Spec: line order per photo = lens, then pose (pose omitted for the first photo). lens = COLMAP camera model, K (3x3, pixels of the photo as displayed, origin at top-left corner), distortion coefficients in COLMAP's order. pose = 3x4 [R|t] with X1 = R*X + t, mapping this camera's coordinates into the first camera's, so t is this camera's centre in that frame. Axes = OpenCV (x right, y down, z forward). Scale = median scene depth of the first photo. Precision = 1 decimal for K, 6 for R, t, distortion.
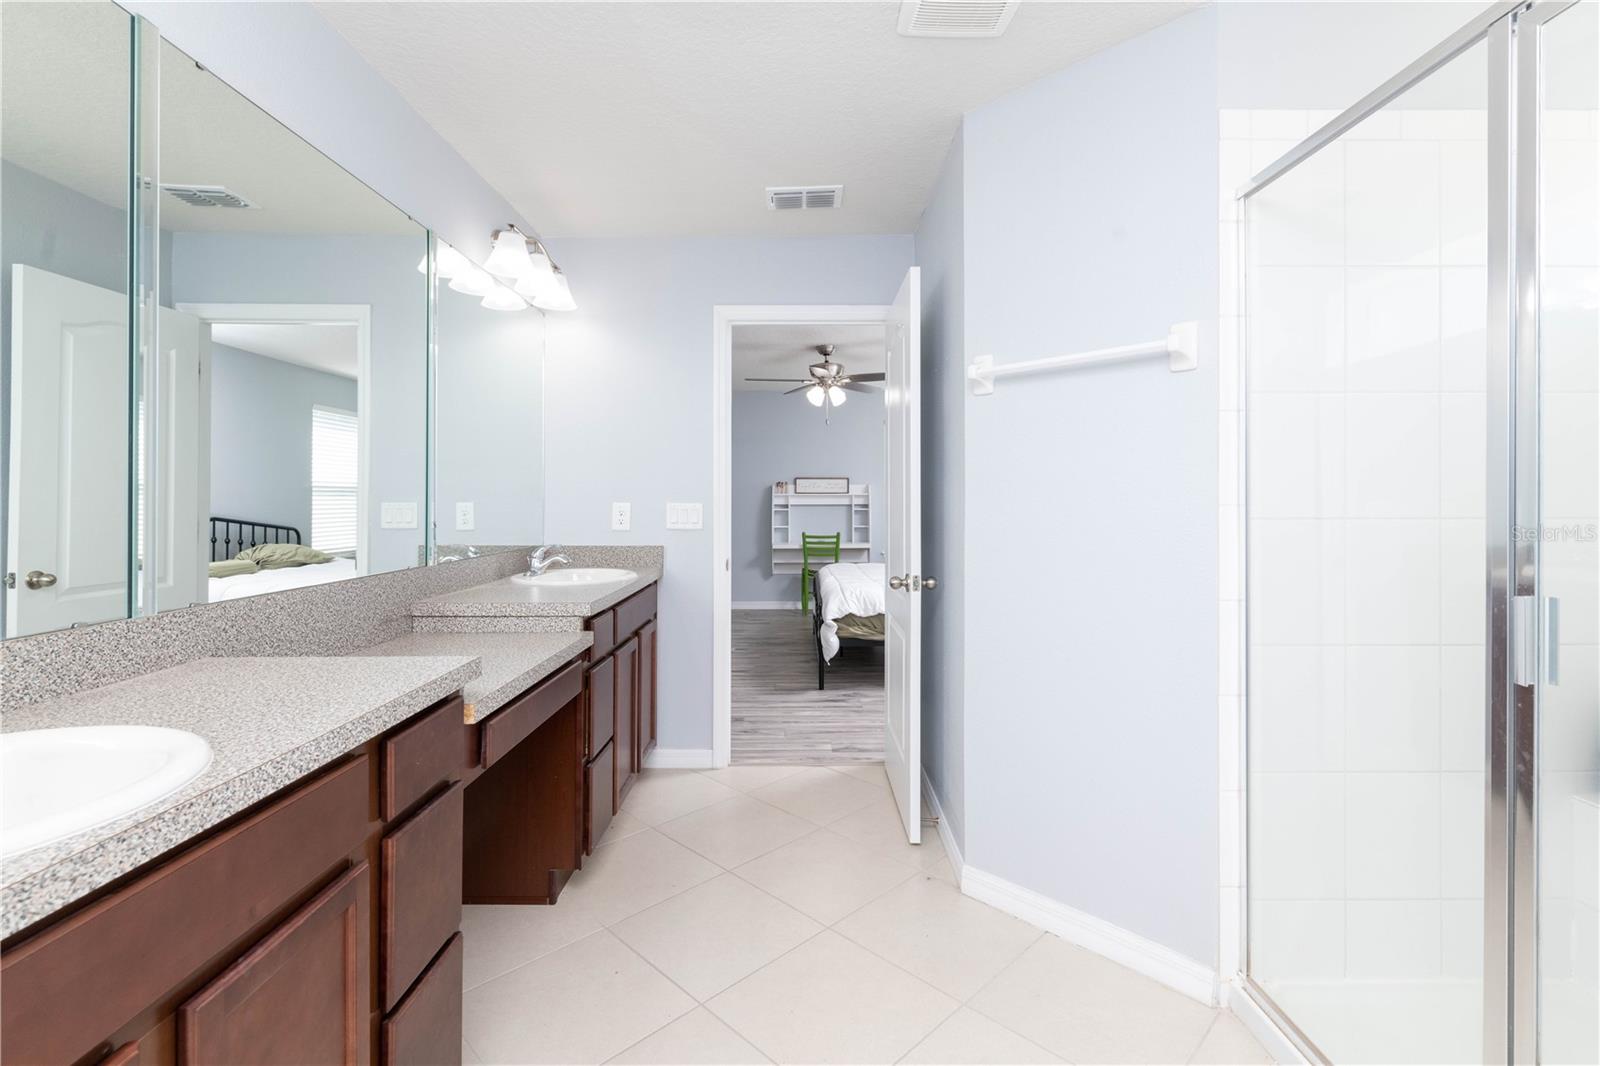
lens RADIAL K [[698.8, 0, 801.6], [0, 698.8, 524.7], [0, 0, 1]] dist [-0.000176, -0.000224]
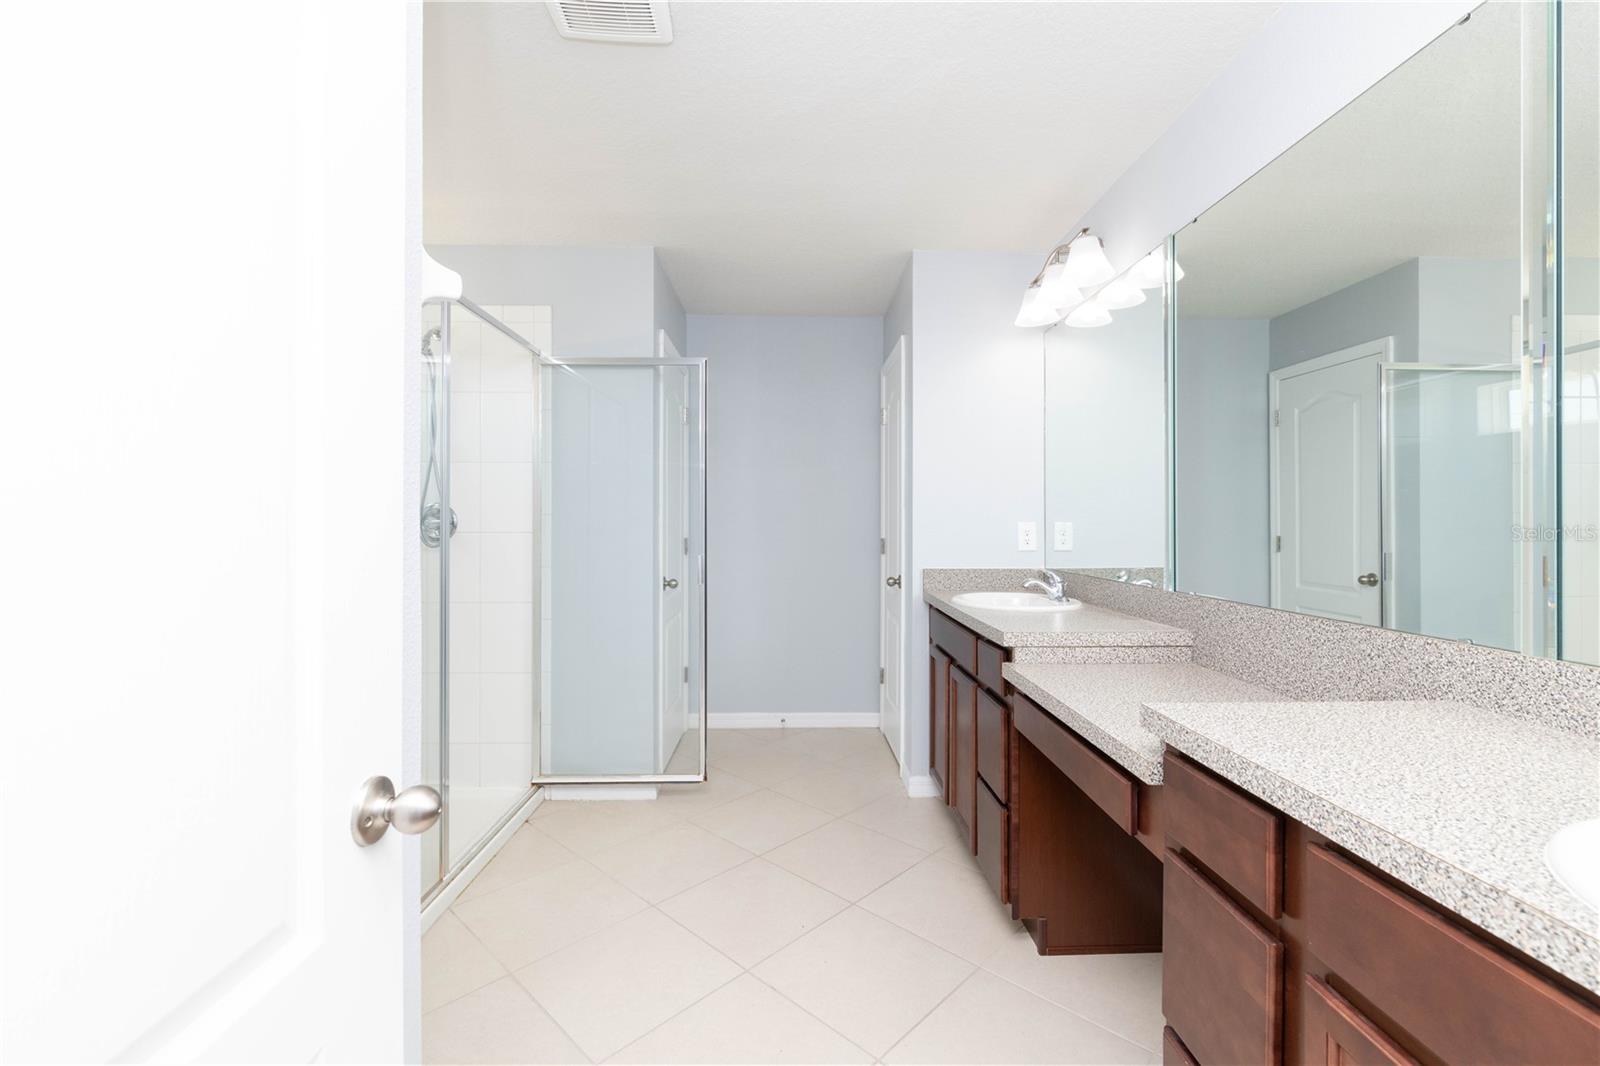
lens RADIAL K [[698.8, 0, 801.6], [0, 698.8, 524.7], [0, 0, 1]] dist [-0.000176, -0.000224]
pose [[-0.999630, -0.004013, -0.026917, -0.041449], [-0.005033, 0.999268, 0.037932, -0.057661], [0.026745, 0.038054, -0.998918, 1.957953]]
